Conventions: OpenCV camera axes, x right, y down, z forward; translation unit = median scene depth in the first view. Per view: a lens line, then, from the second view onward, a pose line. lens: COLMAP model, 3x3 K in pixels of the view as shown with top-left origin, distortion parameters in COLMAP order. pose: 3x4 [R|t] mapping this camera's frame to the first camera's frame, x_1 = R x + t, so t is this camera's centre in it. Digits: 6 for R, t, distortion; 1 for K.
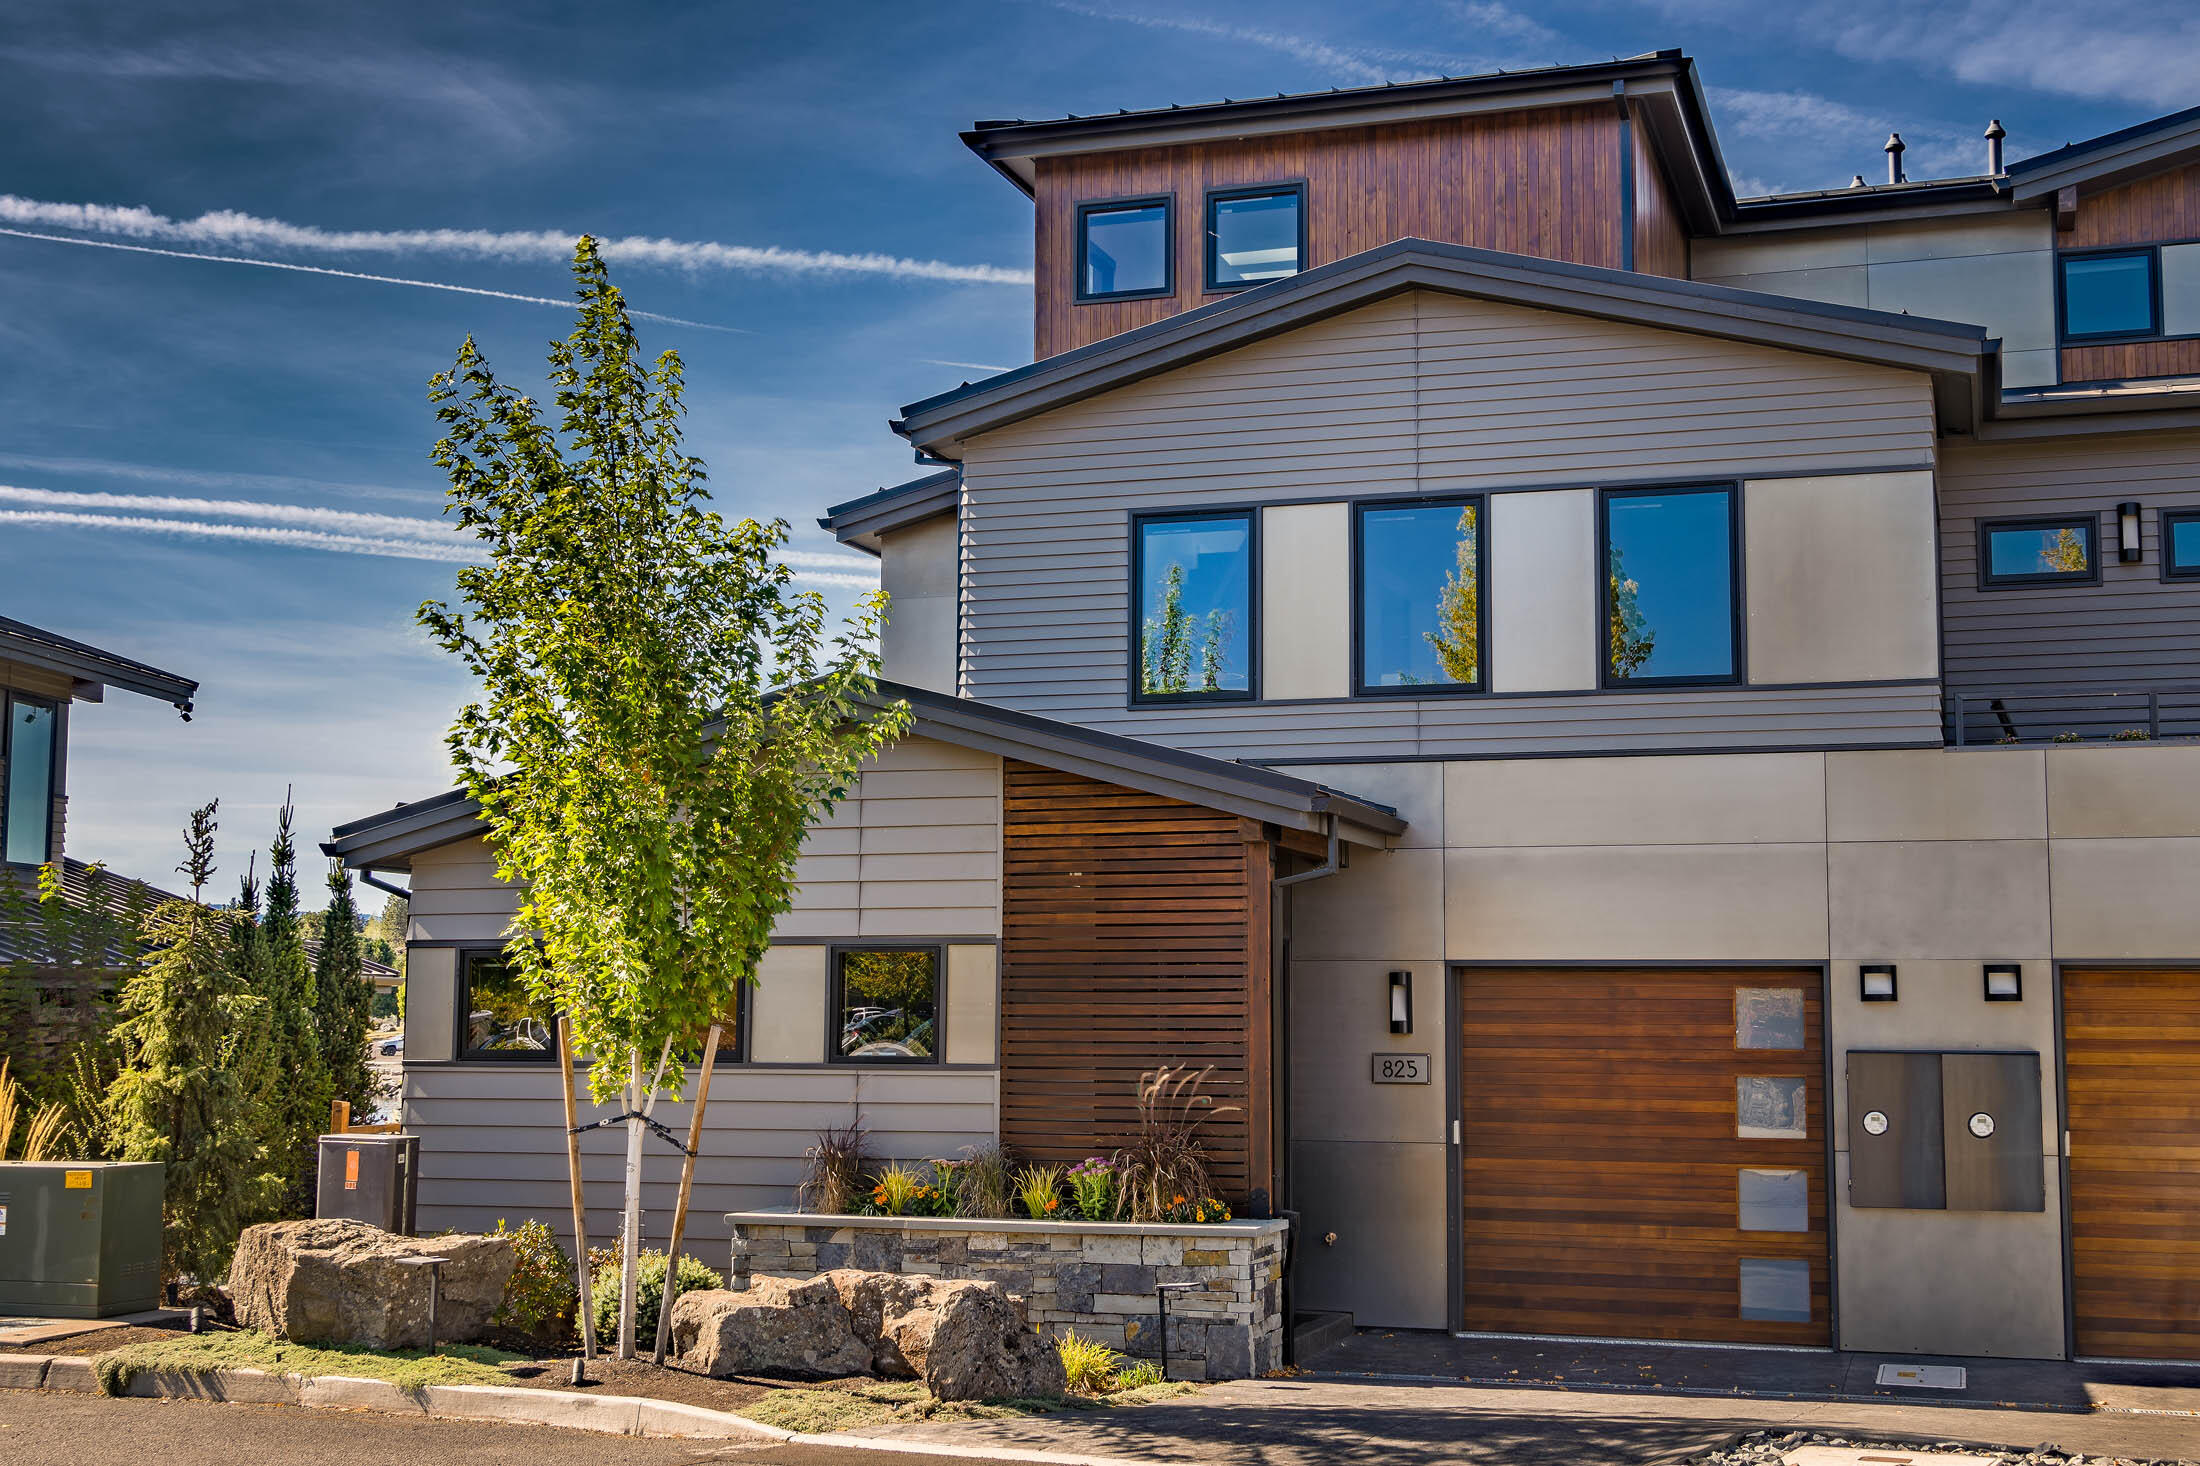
lens RADIAL K [[2561.6, 0, 1100.0], [0, 2561.6, 731.8], [0, 0, 1]] dist [0.014018, 0.000000]
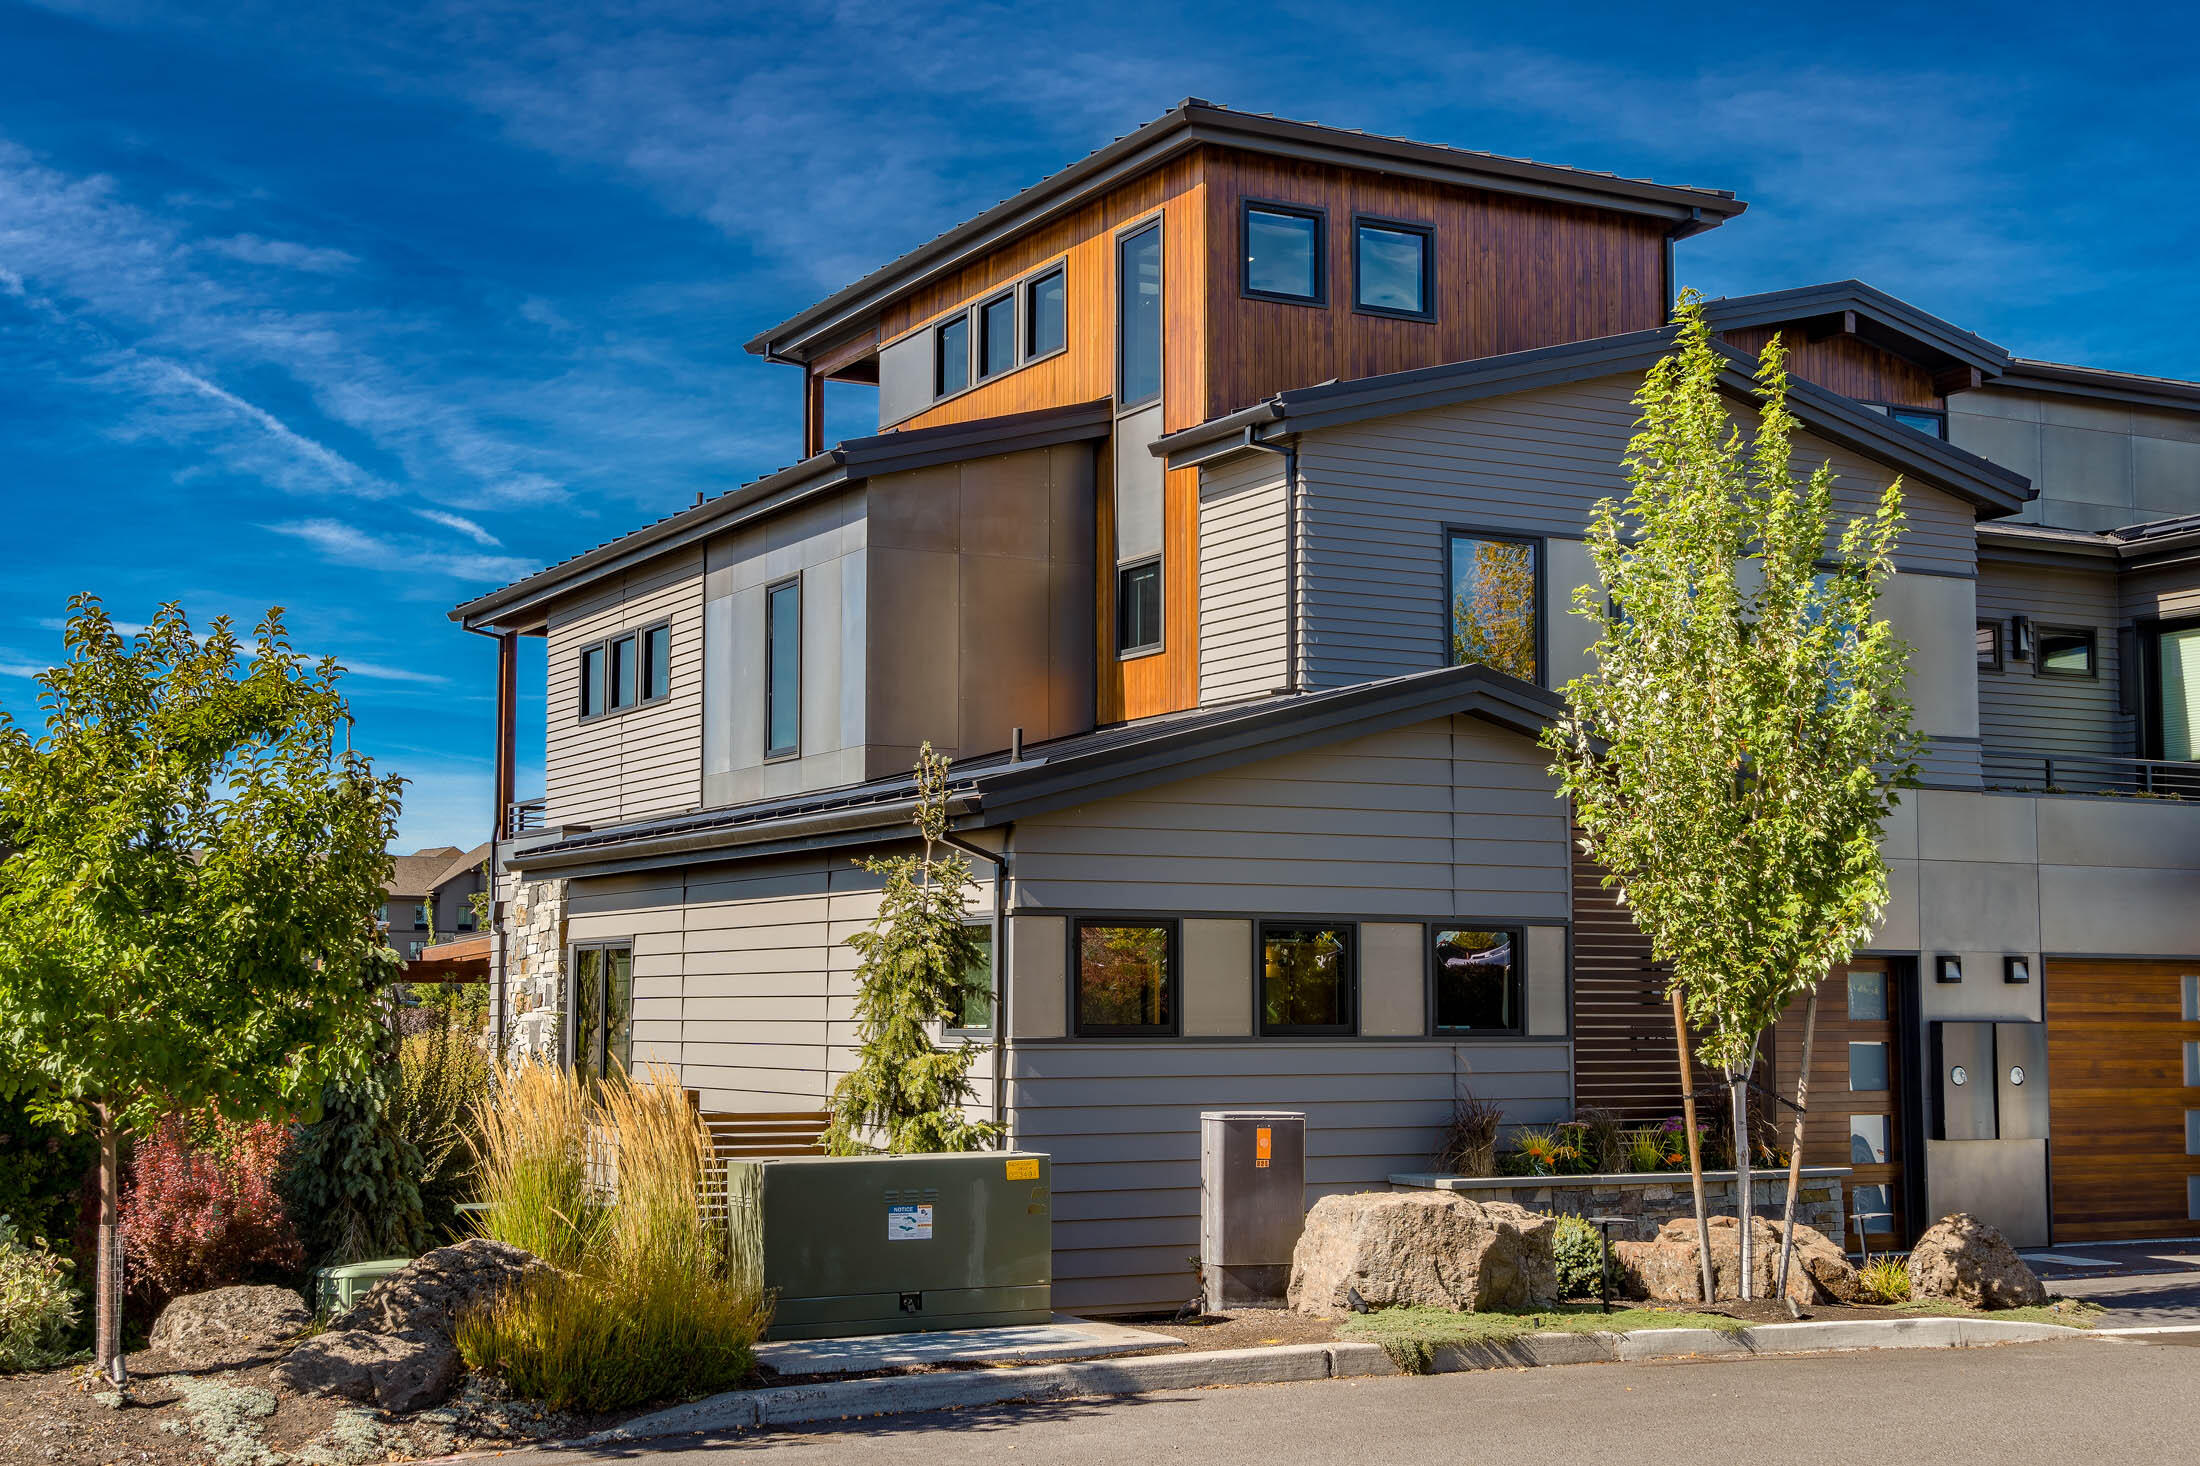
lens RADIAL K [[2928.8, 0, 1099.4], [0, 2928.8, 733.9], [0, 0, 1]] dist [0.048457, 0.000000]
pose [[0.696210, 0.066557, 0.714746, -1.068742], [-0.078602, 0.996774, -0.016255, 0.036737], [-0.713522, -0.044863, 0.699195, 0.266635]]
